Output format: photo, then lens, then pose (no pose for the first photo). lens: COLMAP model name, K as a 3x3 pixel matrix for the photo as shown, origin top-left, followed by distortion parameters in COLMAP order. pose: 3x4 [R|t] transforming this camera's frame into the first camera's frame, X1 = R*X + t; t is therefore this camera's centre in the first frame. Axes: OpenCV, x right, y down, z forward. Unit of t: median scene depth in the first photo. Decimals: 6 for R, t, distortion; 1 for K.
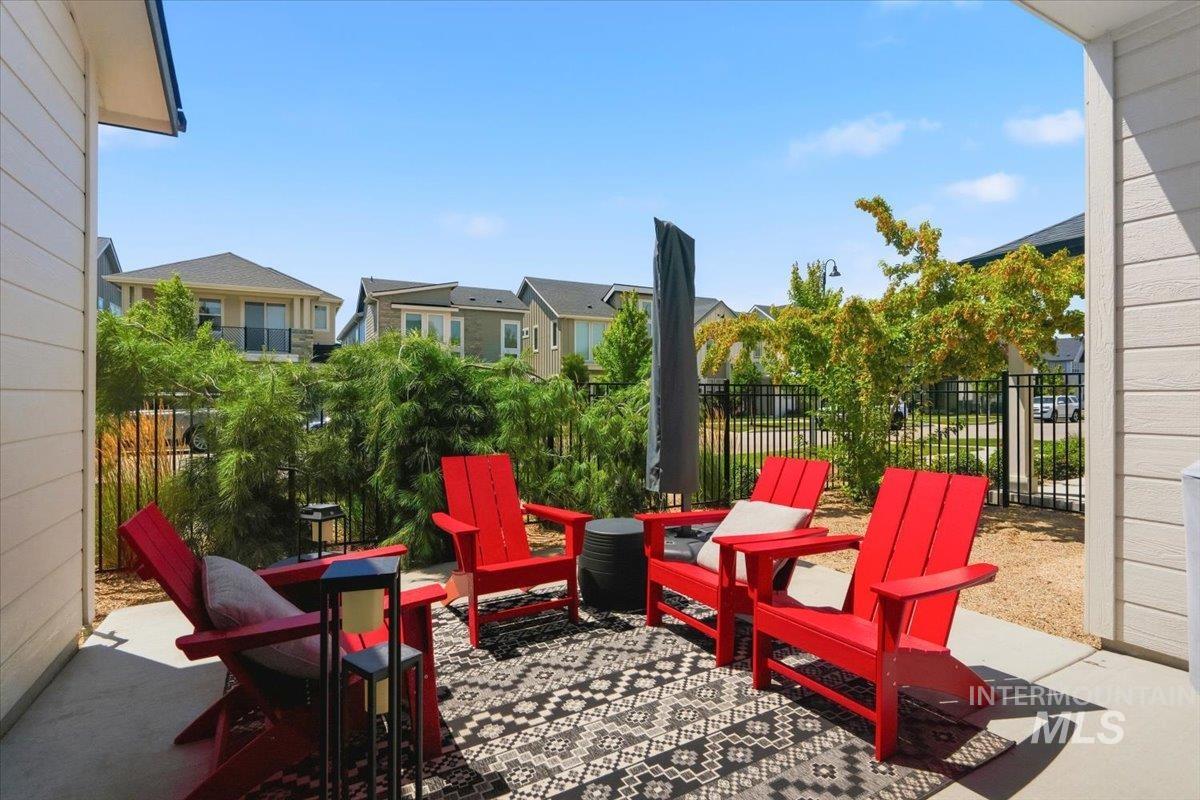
lens RADIAL K [[598.3, 0, 590.4], [0, 598.3, 397.0], [0, 0, 1]] dist [-0.000994, -0.000245]
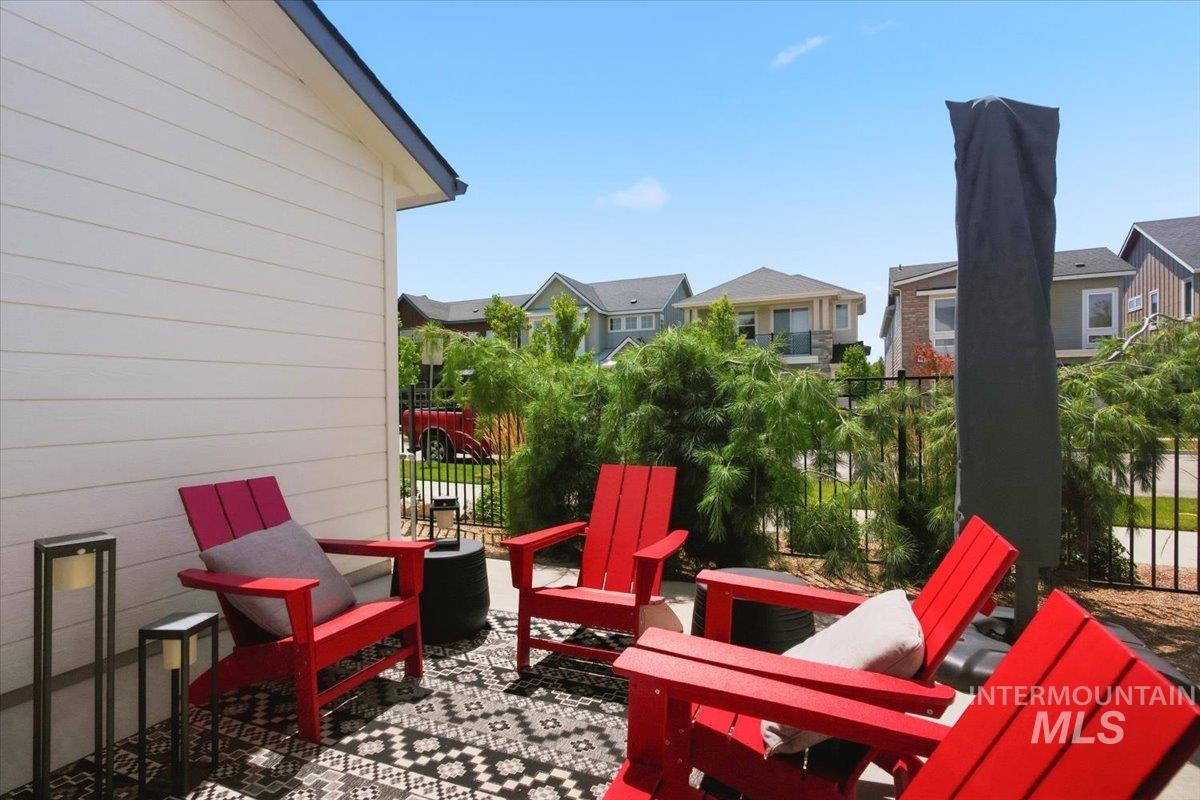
lens RADIAL K [[598.3, 0, 590.4], [0, 598.3, 397.0], [0, 0, 1]] dist [-0.000994, -0.000245]
pose [[0.588221, -0.008464, -0.808656, 0.667972], [0.008389, 0.999955, -0.004364, 0.002394], [0.808656, -0.004217, 0.588266, 0.587035]]
